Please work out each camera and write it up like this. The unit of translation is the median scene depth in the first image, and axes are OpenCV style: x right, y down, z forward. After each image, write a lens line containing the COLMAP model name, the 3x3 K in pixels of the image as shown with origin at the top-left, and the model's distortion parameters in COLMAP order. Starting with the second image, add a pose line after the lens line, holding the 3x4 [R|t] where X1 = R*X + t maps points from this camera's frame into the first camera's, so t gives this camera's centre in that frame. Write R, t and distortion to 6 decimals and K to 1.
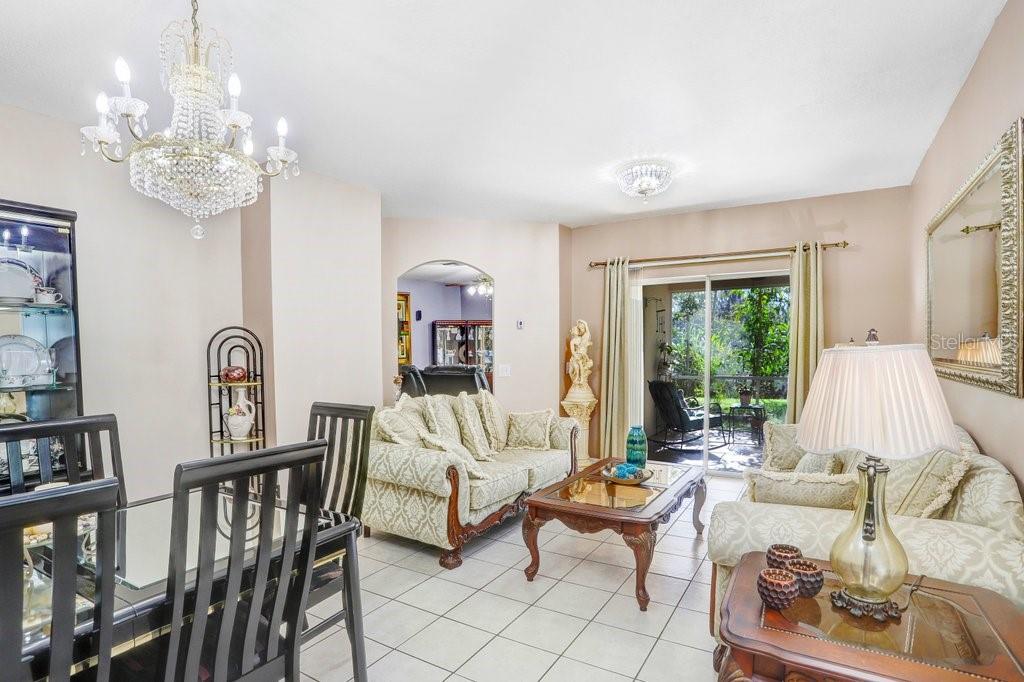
lens RADIAL K [[530.5, 0, 507.6], [0, 530.5, 350.5], [0, 0, 1]] dist [-0.055507, 0.031975]
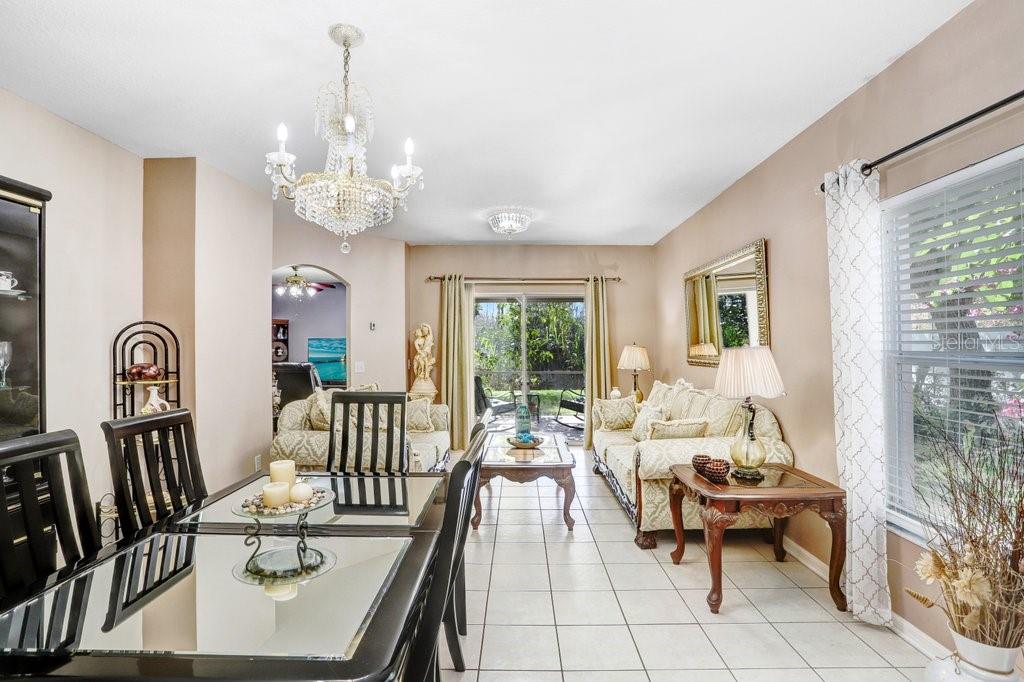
lens RADIAL K [[505.0, 0, 485.0], [0, 505.0, 337.5], [0, 0, 1]] dist [-0.048186, 0.026377]
pose [[0.876361, 0.017847, 0.481324, -0.410531], [-0.005359, 0.999613, -0.027308, 0.004419], [-0.481625, 0.021352, 0.876117, -0.079063]]
